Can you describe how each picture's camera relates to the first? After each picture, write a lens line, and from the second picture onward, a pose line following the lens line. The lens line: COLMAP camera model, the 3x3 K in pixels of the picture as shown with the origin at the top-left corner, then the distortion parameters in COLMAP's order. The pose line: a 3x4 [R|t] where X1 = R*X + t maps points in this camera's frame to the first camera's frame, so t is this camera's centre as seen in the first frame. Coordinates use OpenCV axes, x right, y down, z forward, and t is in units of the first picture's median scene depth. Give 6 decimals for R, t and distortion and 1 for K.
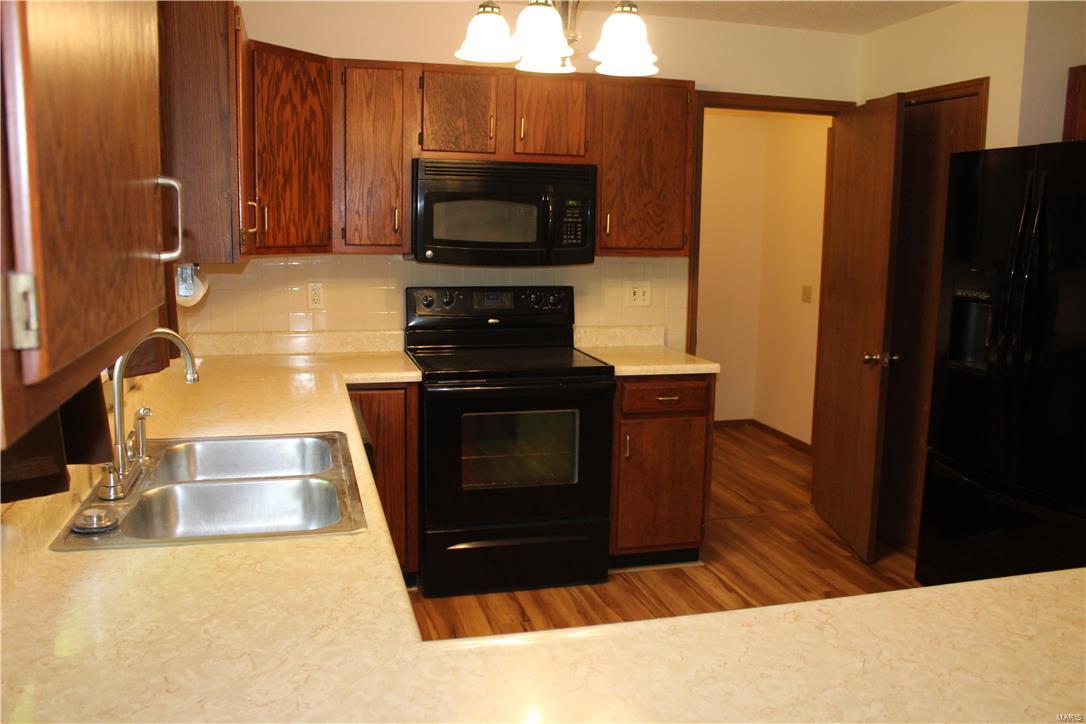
lens RADIAL K [[907.5, 0, 533.0], [0, 907.5, 359.1], [0, 0, 1]] dist [-0.163748, 0.144592]
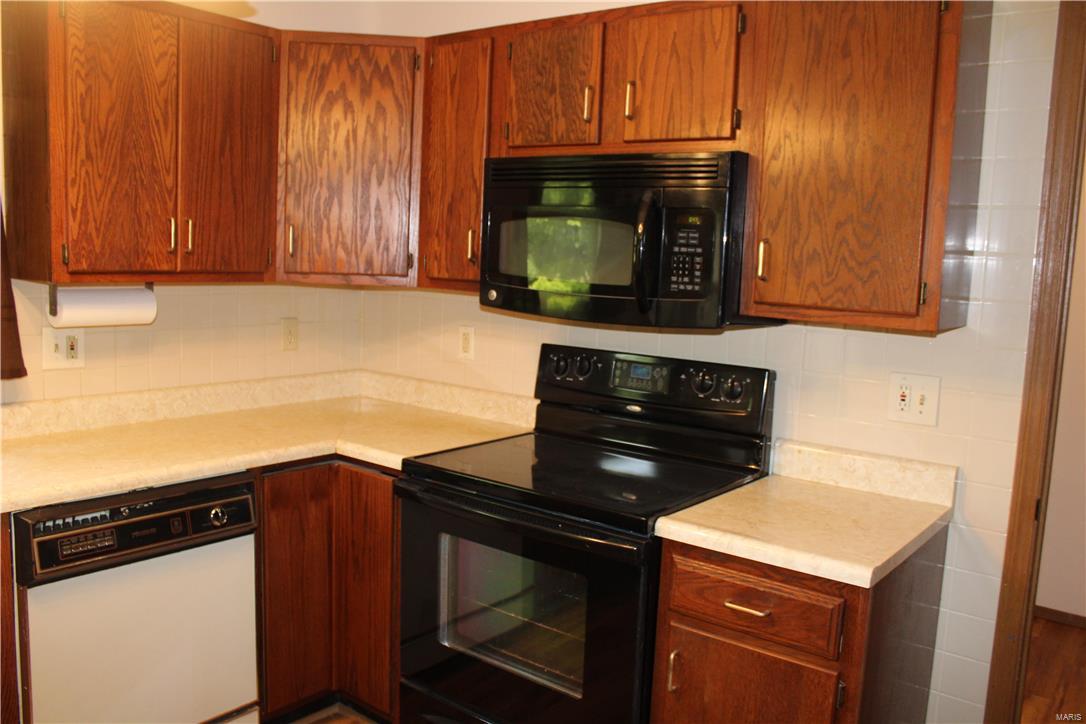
lens RADIAL K [[907.5, 0, 533.6], [0, 907.5, 360.1], [0, 0, 1]] dist [-0.163748, 0.144592]
pose [[0.599343, 0.103686, -0.793749, 0.455999], [-0.148916, 0.988709, 0.016709, -0.082500], [0.786519, 0.108188, 0.608016, 0.600752]]
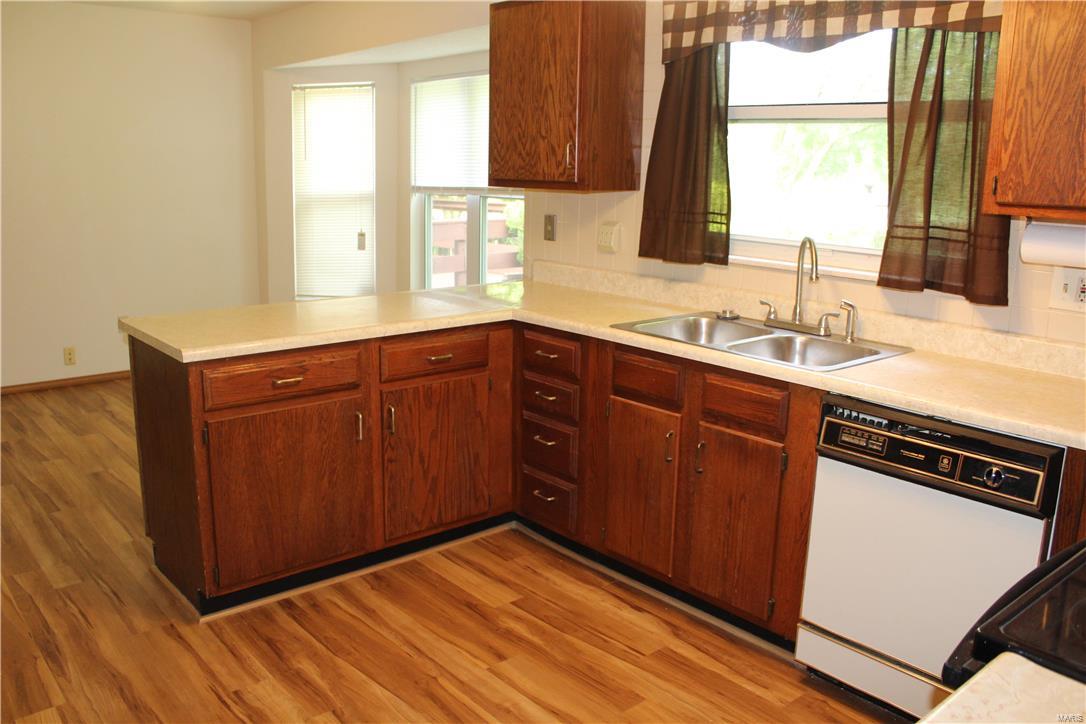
lens RADIAL K [[907.5, 0, 533.3], [0, 907.5, 359.5], [0, 0, 1]] dist [-0.163748, 0.144592]
pose [[-0.899150, 0.063651, -0.432987, 0.339145], [-0.096478, 0.936198, 0.337973, -0.159104], [0.426873, 0.345662, -0.835641, 1.127383]]
